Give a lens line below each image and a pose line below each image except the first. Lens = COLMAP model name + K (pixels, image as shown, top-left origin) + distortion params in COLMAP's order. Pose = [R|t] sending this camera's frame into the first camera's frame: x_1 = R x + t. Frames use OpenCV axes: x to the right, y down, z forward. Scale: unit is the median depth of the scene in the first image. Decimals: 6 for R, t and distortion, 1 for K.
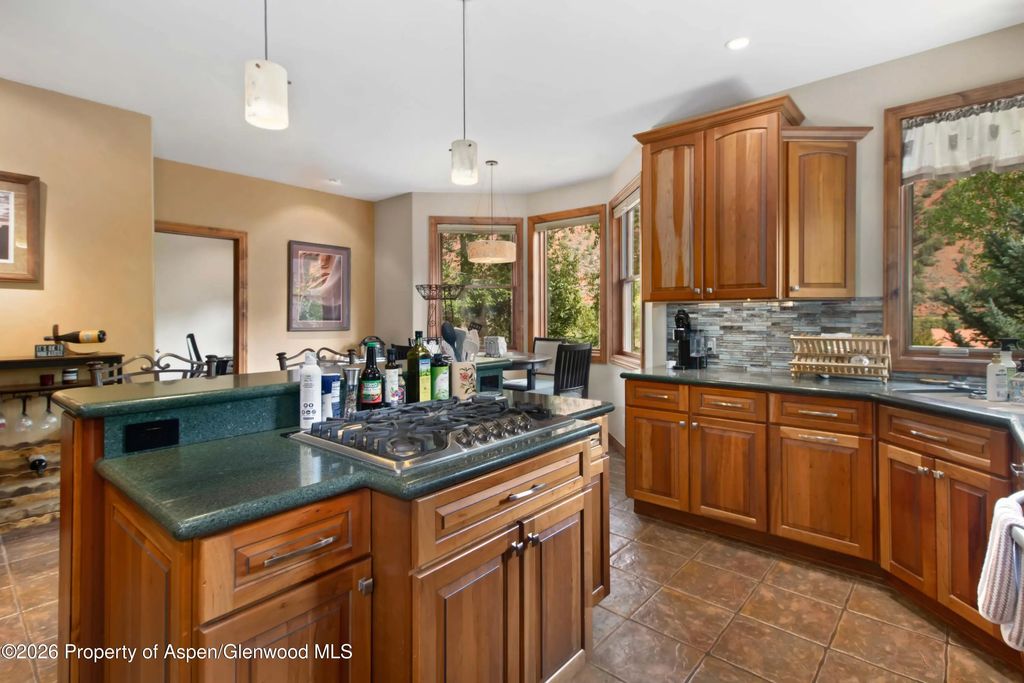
lens RADIAL K [[492.6, 0, 518.8], [0, 492.6, 318.0], [0, 0, 1]] dist [0.014574, 0.000366]
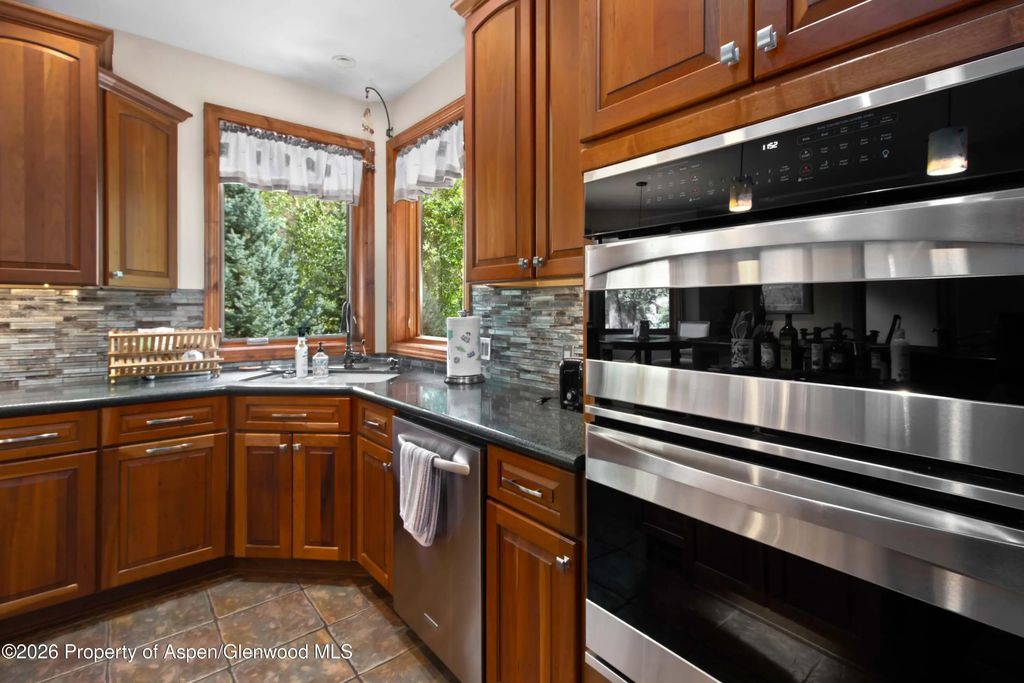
lens RADIAL K [[492.6, 0, 516.2], [0, 492.6, 309.4], [0, 0, 1]] dist [0.014574, 0.000366]
pose [[0.166055, 0.004068, 0.986108, -0.143135], [0.000627, 0.999991, -0.004231, 0.001437], [-0.986116, 0.001321, 0.166051, 0.220611]]
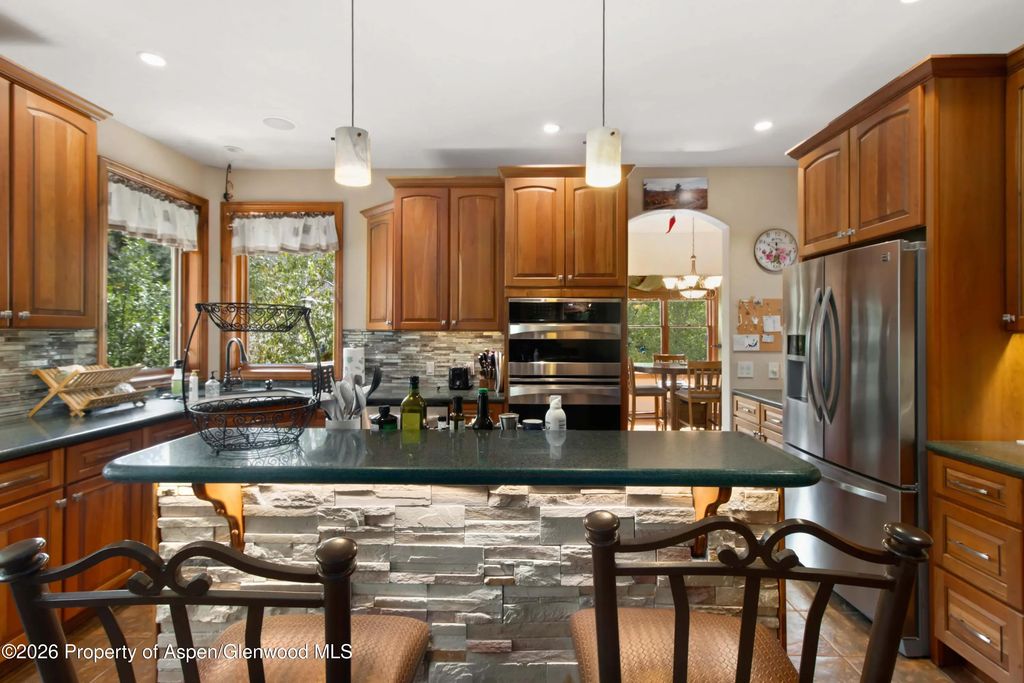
lens RADIAL K [[492.6, 0, 523.6], [0, 492.6, 327.9], [0, 0, 1]] dist [0.014574, 0.000366]
pose [[-0.638048, 0.012343, 0.769898, -0.684882], [0.003809, 0.999910, -0.012874, -0.027205], [-0.769987, -0.005281, -0.638037, 0.989148]]
